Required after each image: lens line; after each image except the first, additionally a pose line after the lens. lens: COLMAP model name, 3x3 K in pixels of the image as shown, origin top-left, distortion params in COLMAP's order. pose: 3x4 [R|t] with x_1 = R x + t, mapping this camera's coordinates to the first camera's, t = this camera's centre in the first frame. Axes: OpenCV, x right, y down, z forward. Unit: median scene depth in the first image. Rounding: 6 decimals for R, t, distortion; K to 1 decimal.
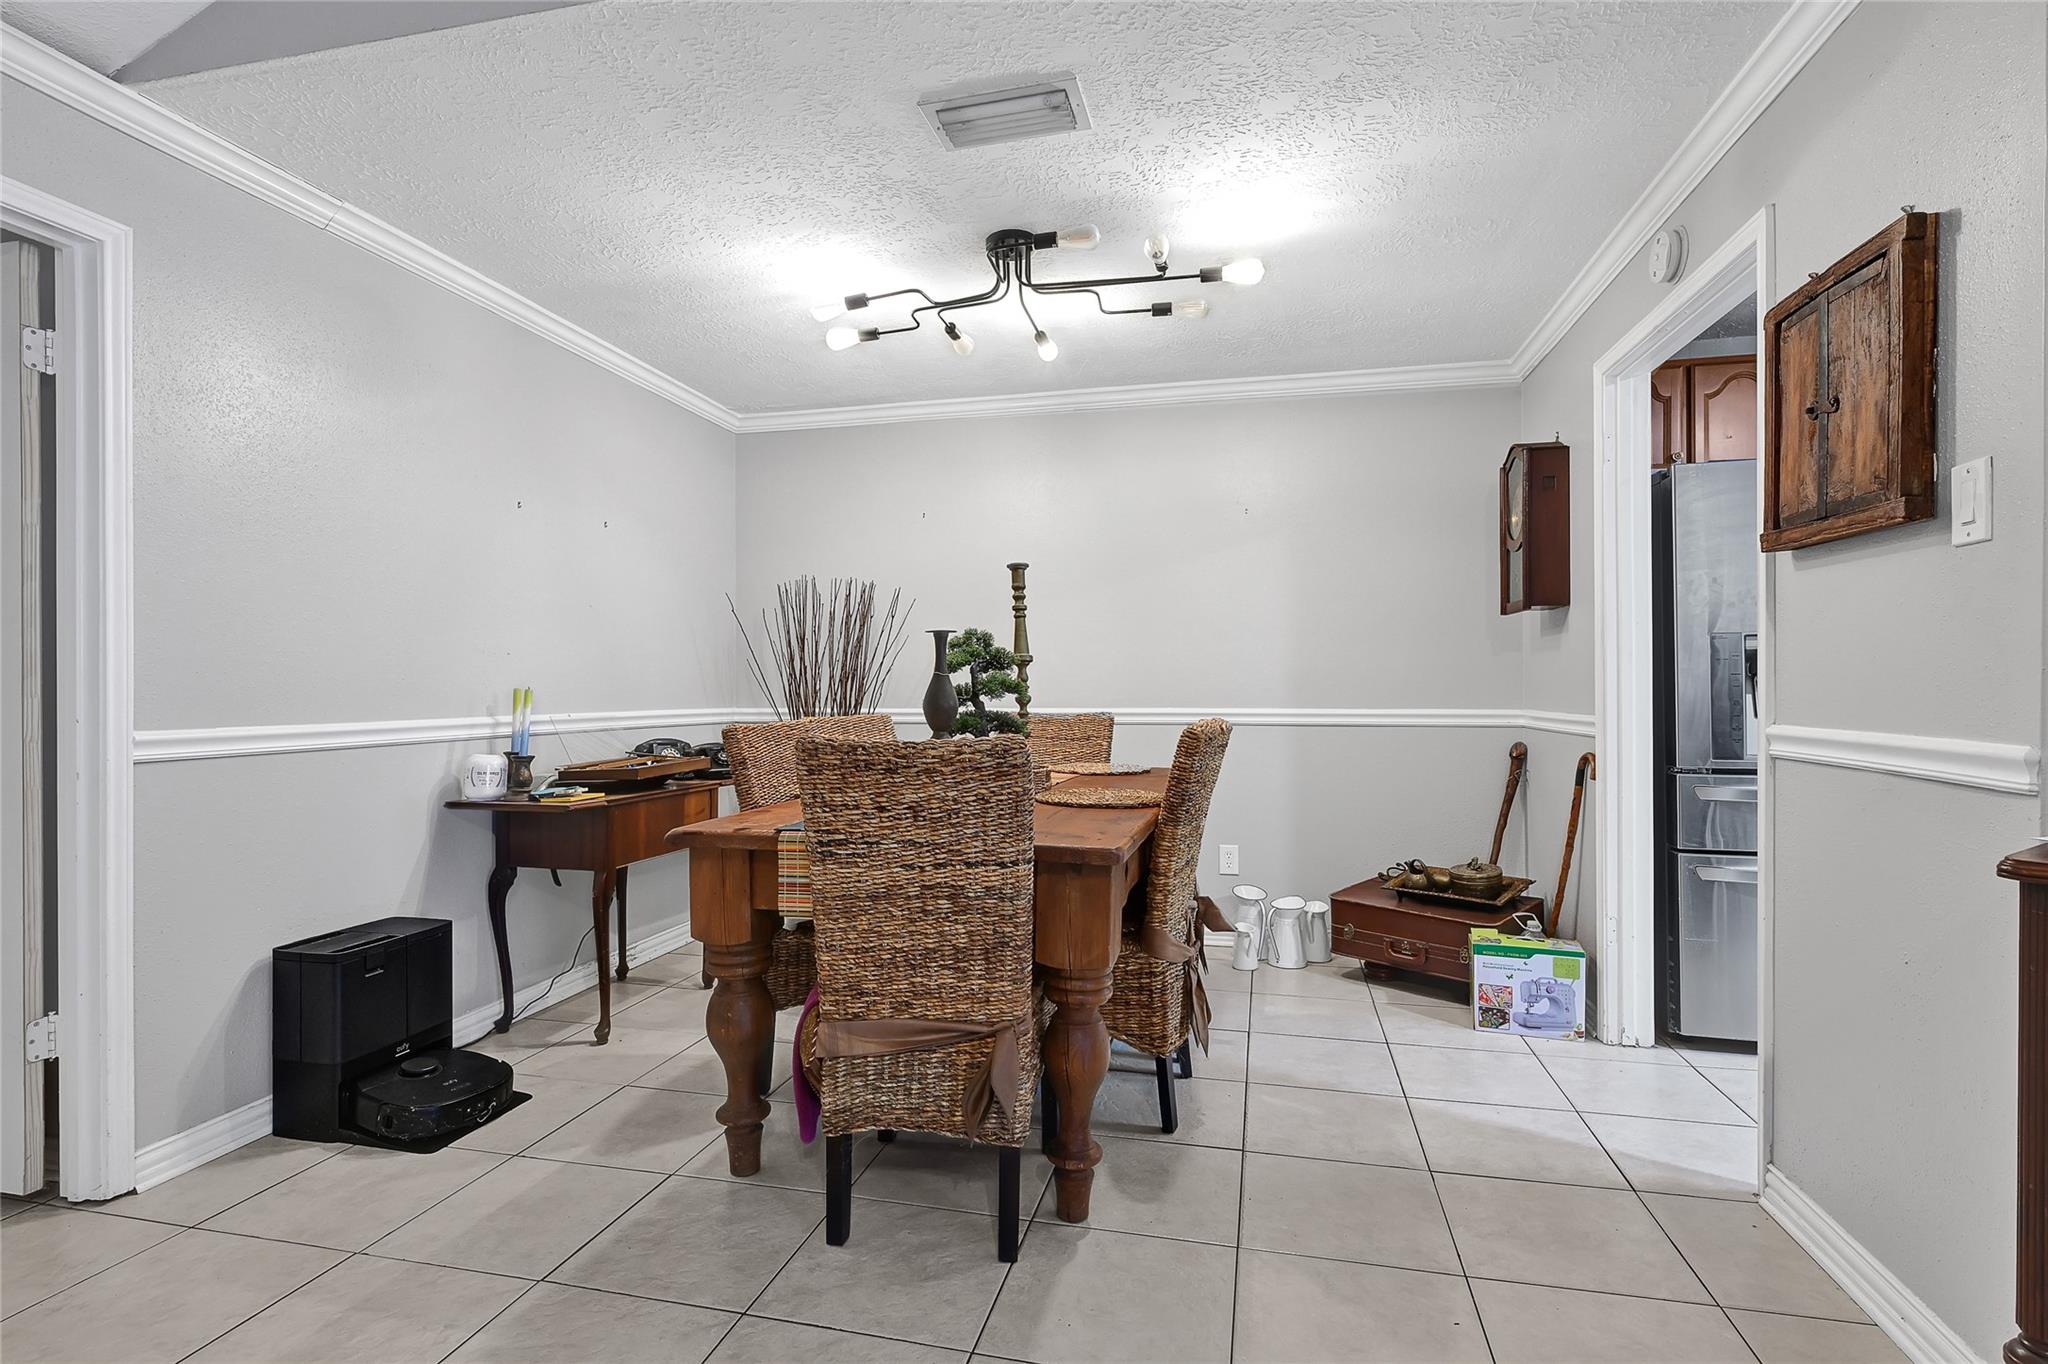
lens RADIAL K [[993.8, 0, 1024.0], [0, 993.8, 682.0], [0, 0, 1]] dist [0.002671, -0.000020]
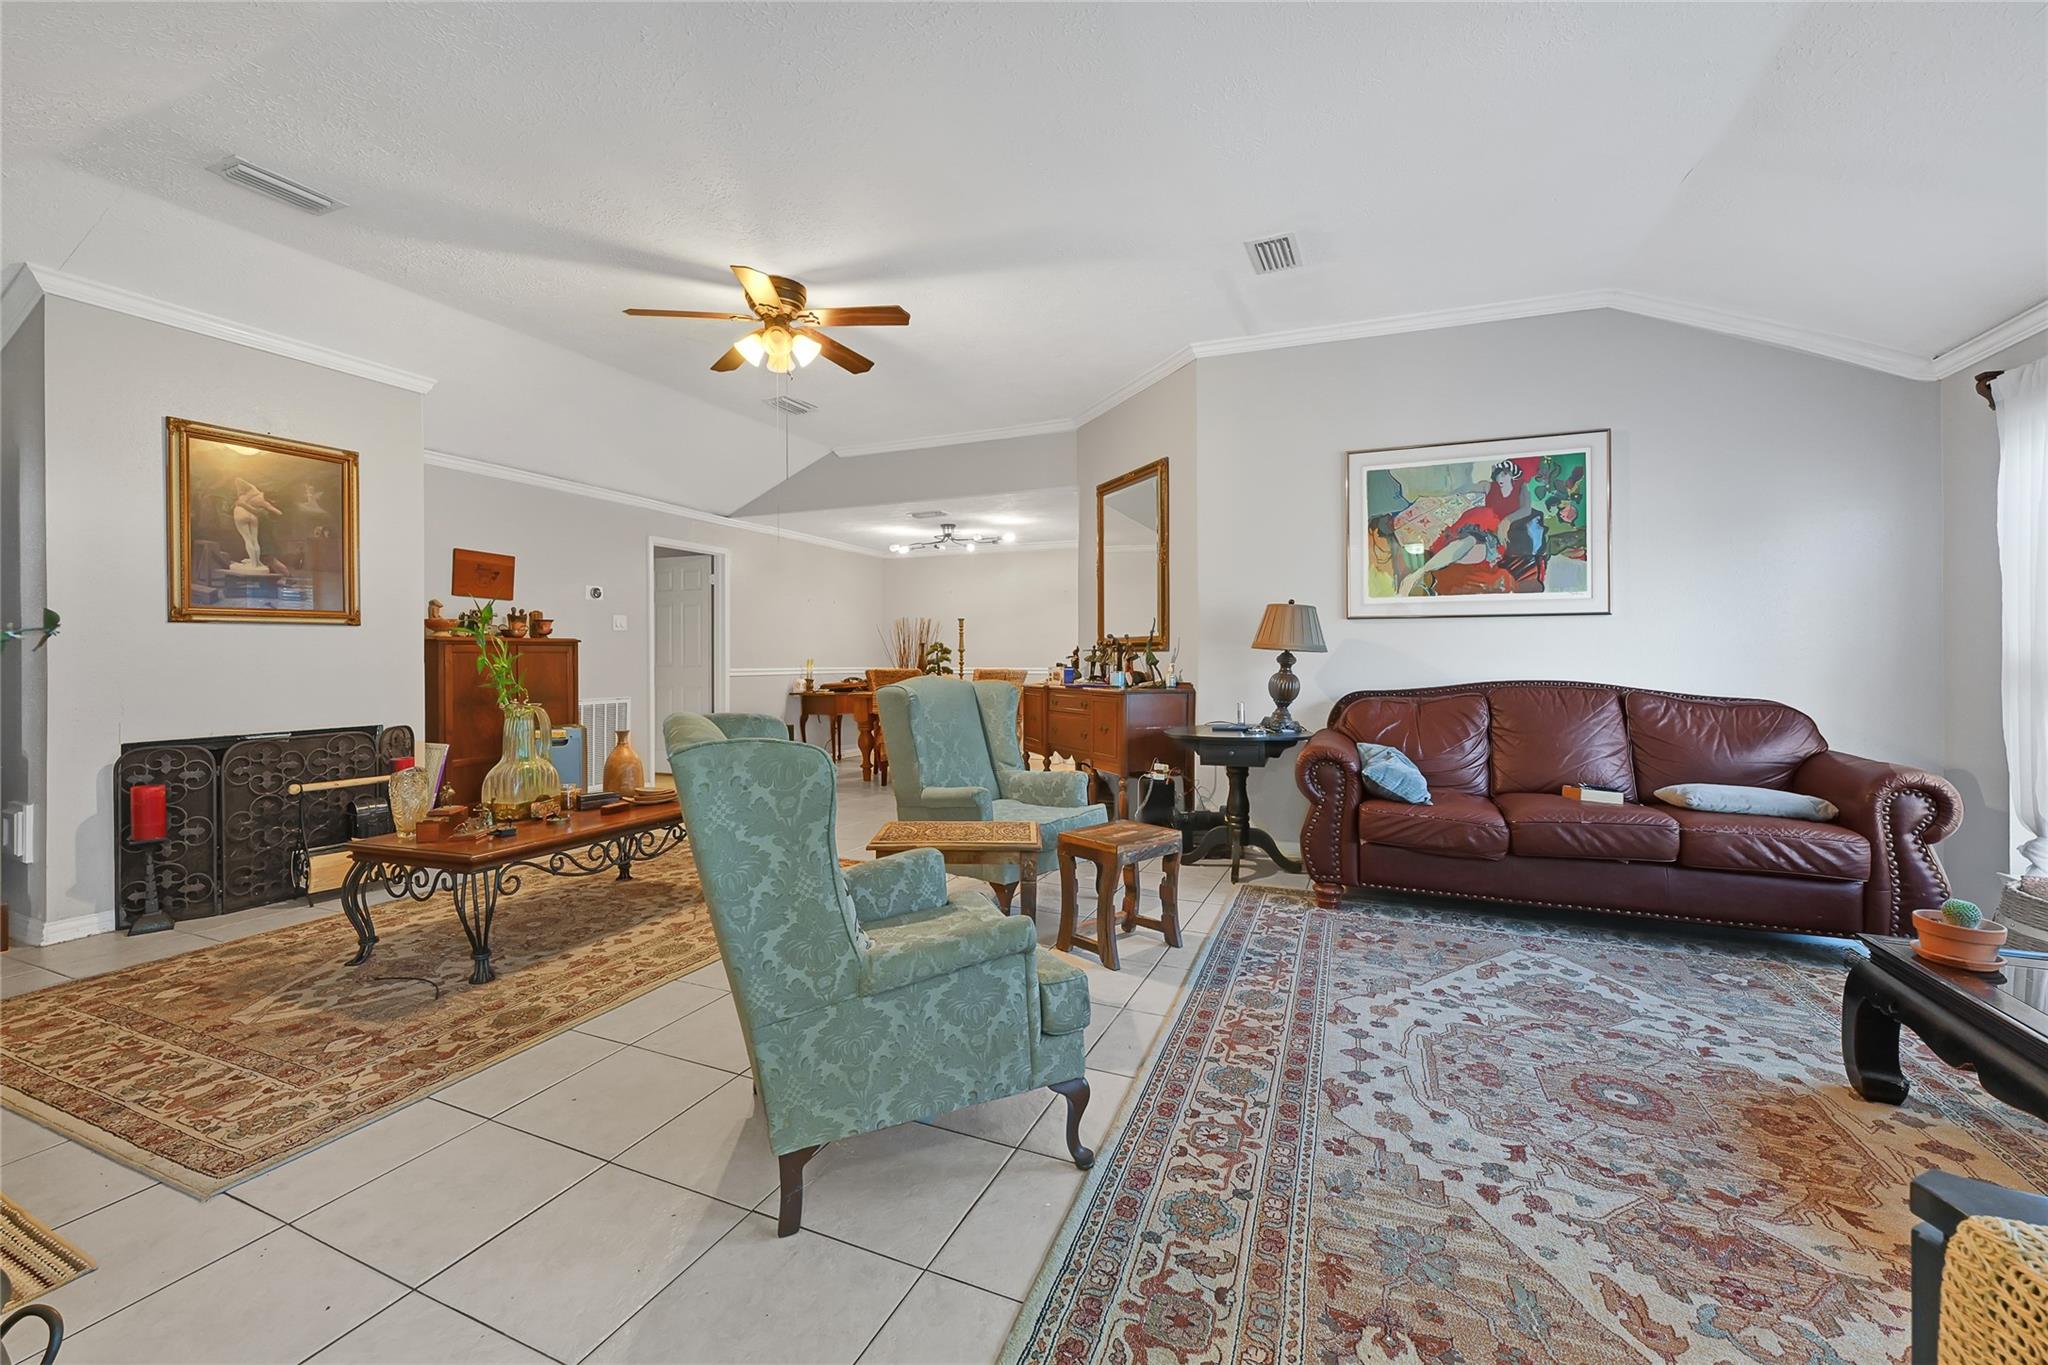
lens RADIAL K [[852.6, 0, 1011.4], [0, 852.6, 656.3], [0, 0, 1]] dist [-0.001350, -0.000088]
pose [[0.981333, 0.002971, -0.192294, 0.756193], [-0.002965, 0.999996, 0.000322, -0.006330], [0.192294, 0.000254, 0.981337, -1.797484]]
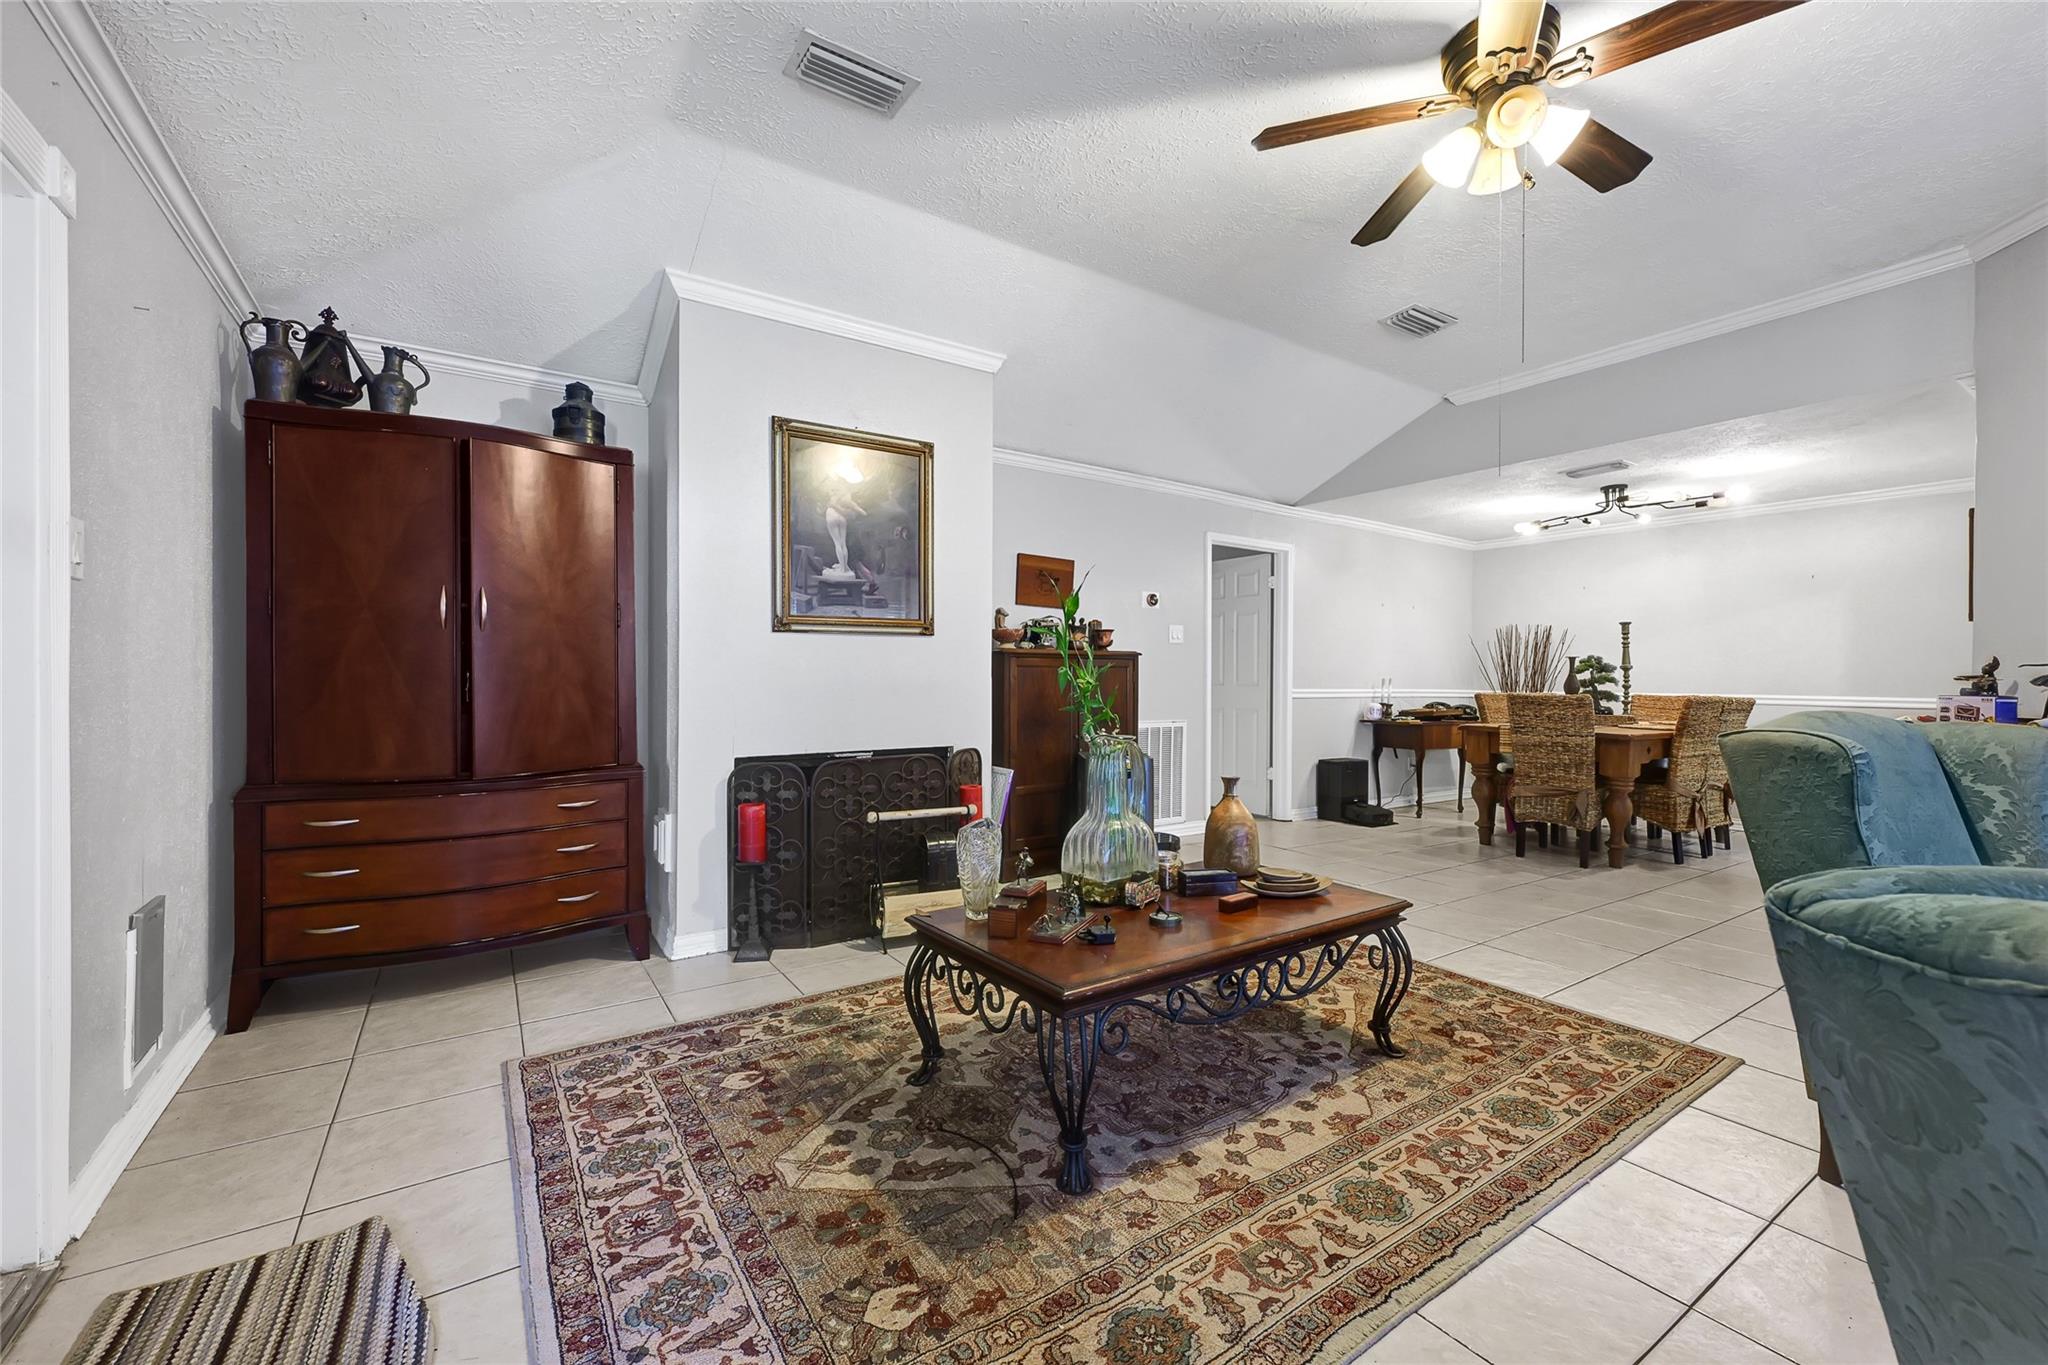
lens RADIAL K [[825.8, 0, 1011.7], [0, 825.8, 670.2], [0, 0, 1]] dist [-0.001943, -0.000073]
pose [[0.722743, 0.005078, -0.691098, 0.310648], [-0.010000, 0.999945, -0.003111, 0.002112], [0.691044, 0.009160, 0.722754, -1.382378]]
